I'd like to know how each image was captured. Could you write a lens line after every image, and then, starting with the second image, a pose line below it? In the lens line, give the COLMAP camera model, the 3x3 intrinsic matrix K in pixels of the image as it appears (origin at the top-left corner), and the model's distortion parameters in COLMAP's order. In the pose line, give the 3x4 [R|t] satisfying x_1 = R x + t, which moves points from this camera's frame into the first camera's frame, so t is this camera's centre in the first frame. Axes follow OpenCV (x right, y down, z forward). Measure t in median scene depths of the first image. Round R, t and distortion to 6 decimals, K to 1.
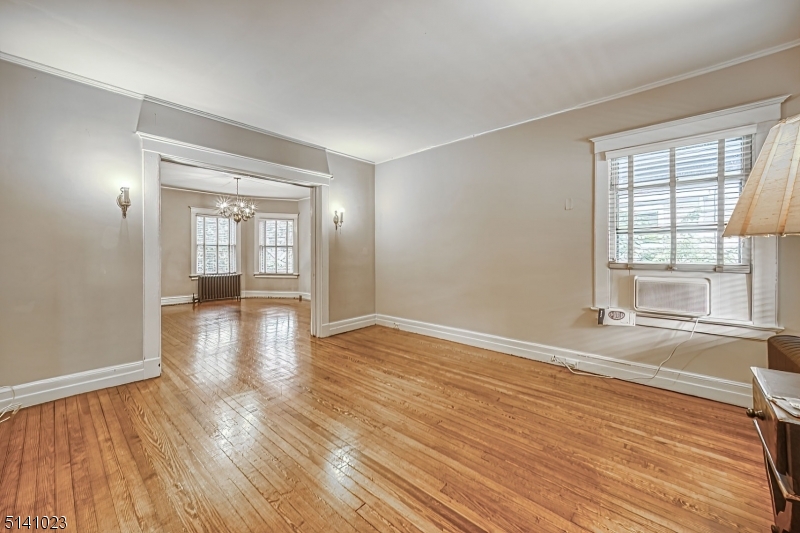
lens RADIAL K [[316.0, 0, 396.3], [0, 316.0, 256.3], [0, 0, 1]] dist [0.005832, 0.001092]
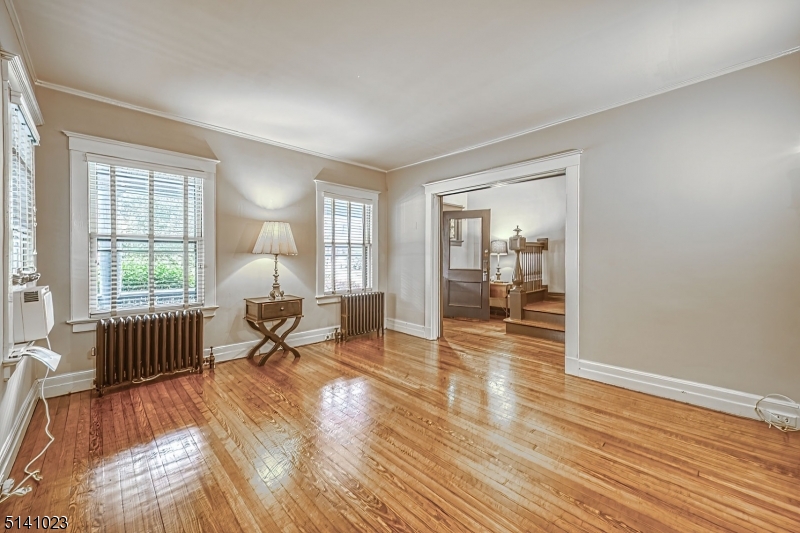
lens RADIAL K [[316.0, 0, 398.5], [0, 316.0, 262.3], [0, 0, 1]] dist [0.005832, 0.001092]
pose [[-0.997305, -0.001724, 0.073344, -0.100393], [0.000137, 0.999678, 0.025365, -0.021476], [-0.073364, 0.025307, -0.996984, 1.539614]]
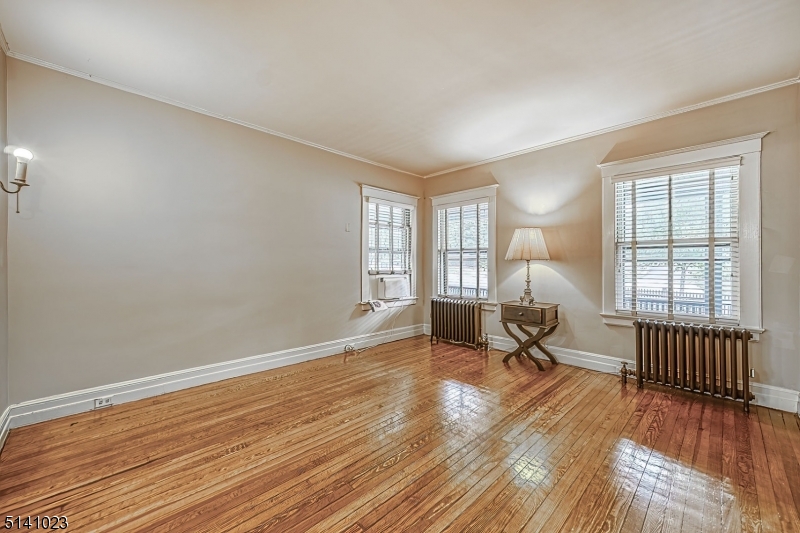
lens RADIAL K [[316.0, 0, 396.8], [0, 316.0, 264.0], [0, 0, 1]] dist [0.005832, 0.001092]
pose [[0.060714, -0.001216, 0.998154, -0.815546], [0.010156, 0.999948, 0.000601, -0.011731], [-0.998104, 0.010101, 0.060723, 0.772844]]
